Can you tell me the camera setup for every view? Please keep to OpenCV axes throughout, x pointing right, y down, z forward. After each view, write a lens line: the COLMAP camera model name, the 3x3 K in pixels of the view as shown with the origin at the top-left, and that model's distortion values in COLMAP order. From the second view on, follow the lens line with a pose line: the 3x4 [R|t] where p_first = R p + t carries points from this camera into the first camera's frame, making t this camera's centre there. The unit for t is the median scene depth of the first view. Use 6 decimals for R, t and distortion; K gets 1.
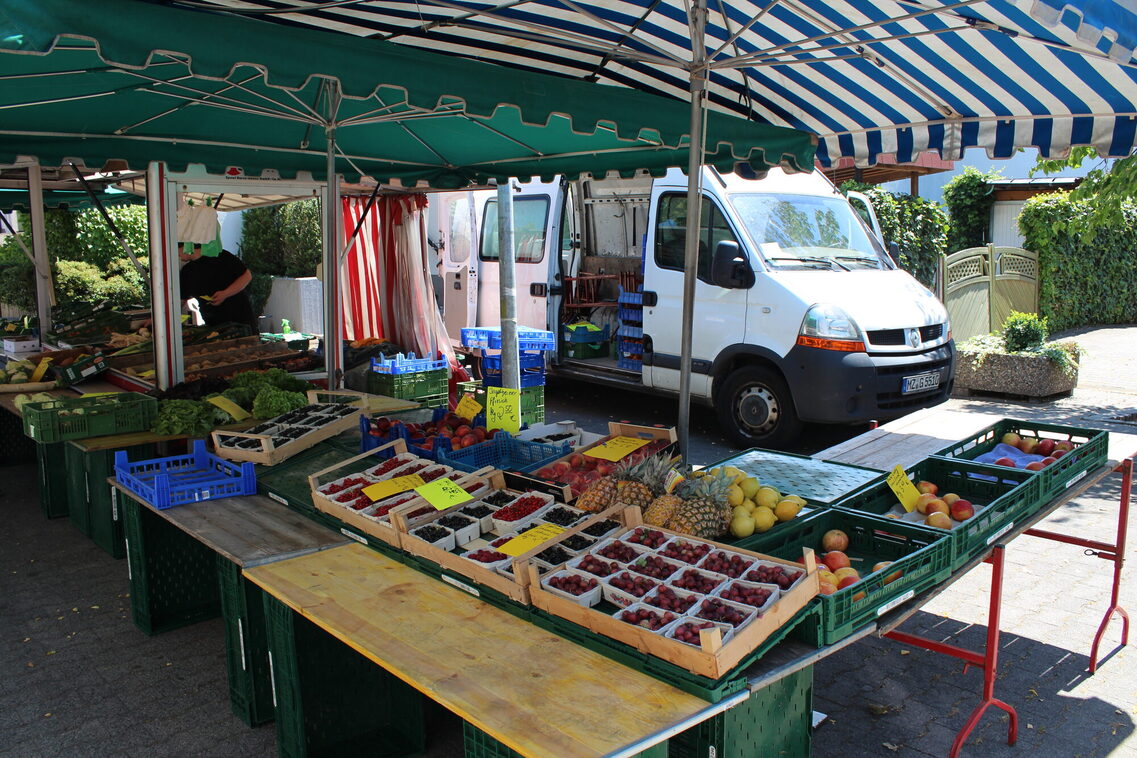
lens RADIAL K [[937.3, 0, 566.9], [0, 937.3, 392.8], [0, 0, 1]] dist [-0.151652, 0.128585]
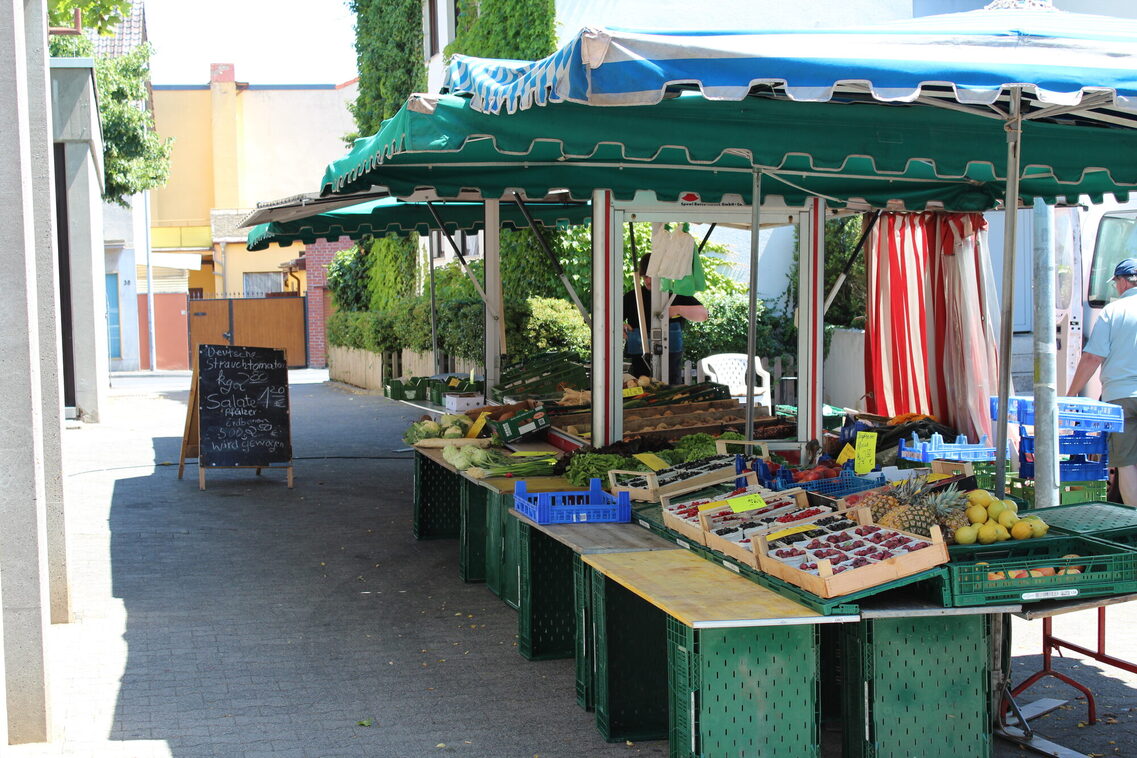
lens RADIAL K [[1475.3, 0, 568.5], [0, 1475.3, 379.0], [0, 0, 1]] dist [-0.020699, 0.032544]
pose [[0.886265, 0.029317, -0.462250, 0.176350], [-0.071195, 0.994757, -0.073412, 0.036110], [0.457675, 0.097973, 0.883705, -0.251542]]
